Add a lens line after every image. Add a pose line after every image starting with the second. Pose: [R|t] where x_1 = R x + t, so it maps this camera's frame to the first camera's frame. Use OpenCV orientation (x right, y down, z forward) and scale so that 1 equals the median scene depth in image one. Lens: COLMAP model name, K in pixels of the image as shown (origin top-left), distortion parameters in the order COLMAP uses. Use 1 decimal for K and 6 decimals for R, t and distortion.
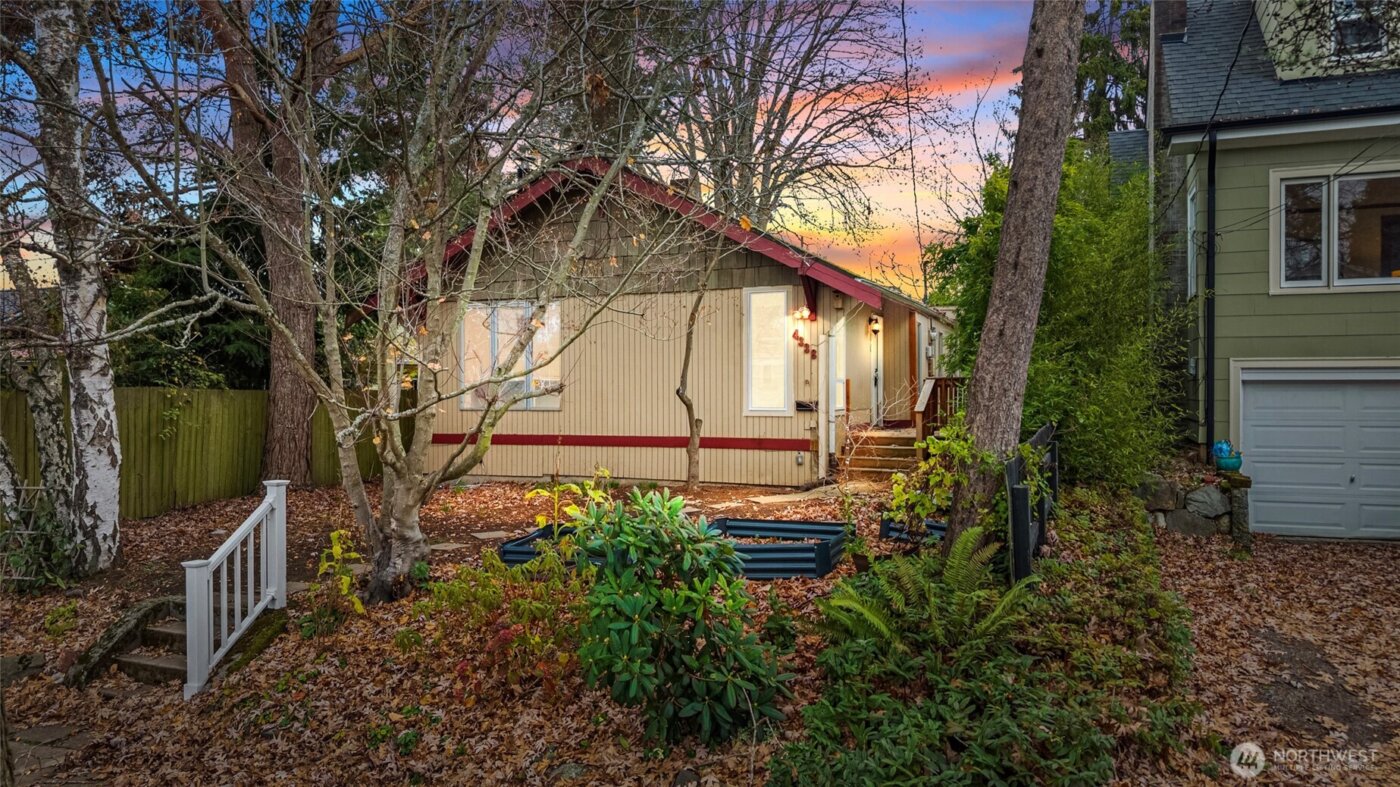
lens RADIAL K [[948.8, 0, 695.9], [0, 948.8, 389.5], [0, 0, 1]] dist [0.026170, -0.046913]
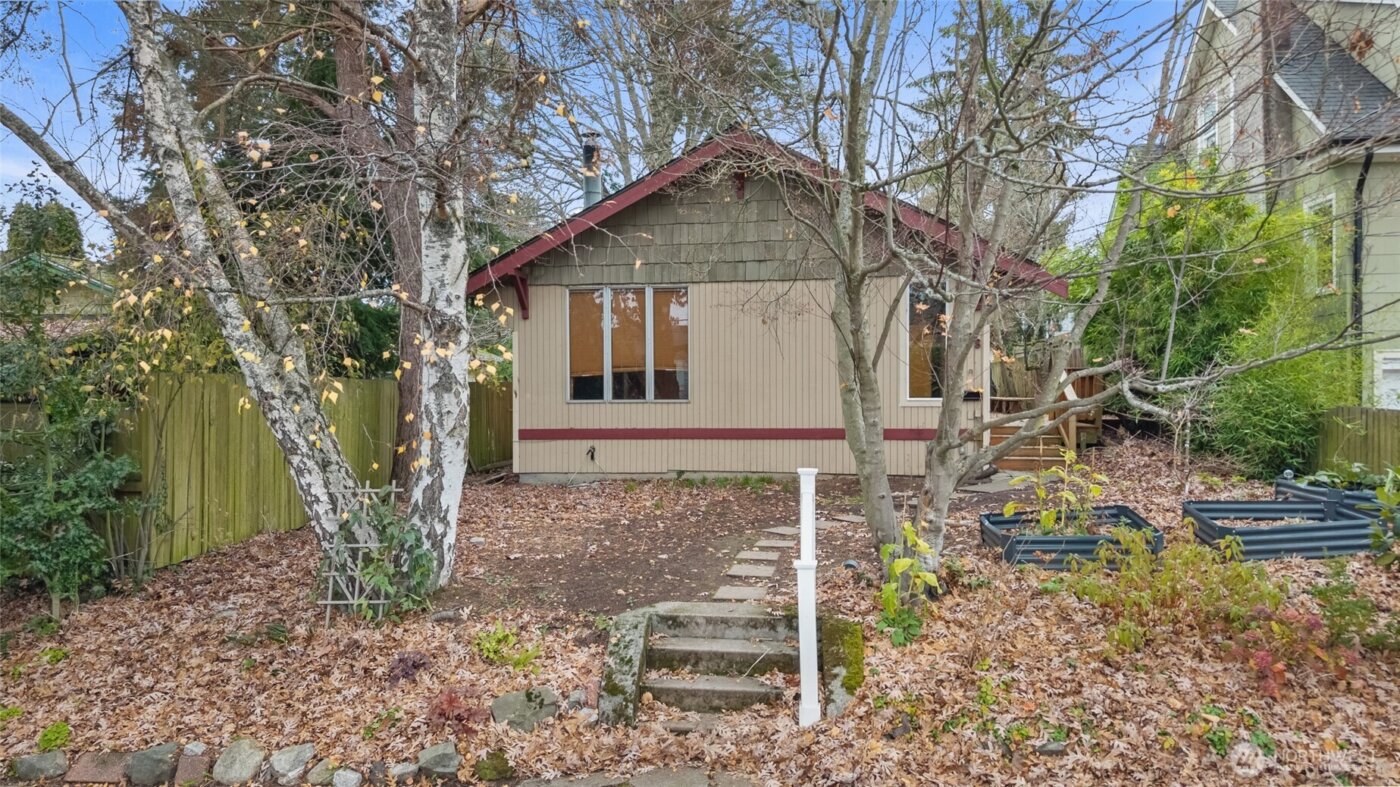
lens RADIAL K [[948.8, 0, 695.9], [0, 948.8, 389.5], [0, 0, 1]] dist [0.026170, -0.046913]
pose [[0.974716, -0.001914, 0.223437, -0.605587], [0.002388, 0.999995, -0.001853, 0.019364], [-0.223433, 0.002339, 0.974717, 0.142056]]
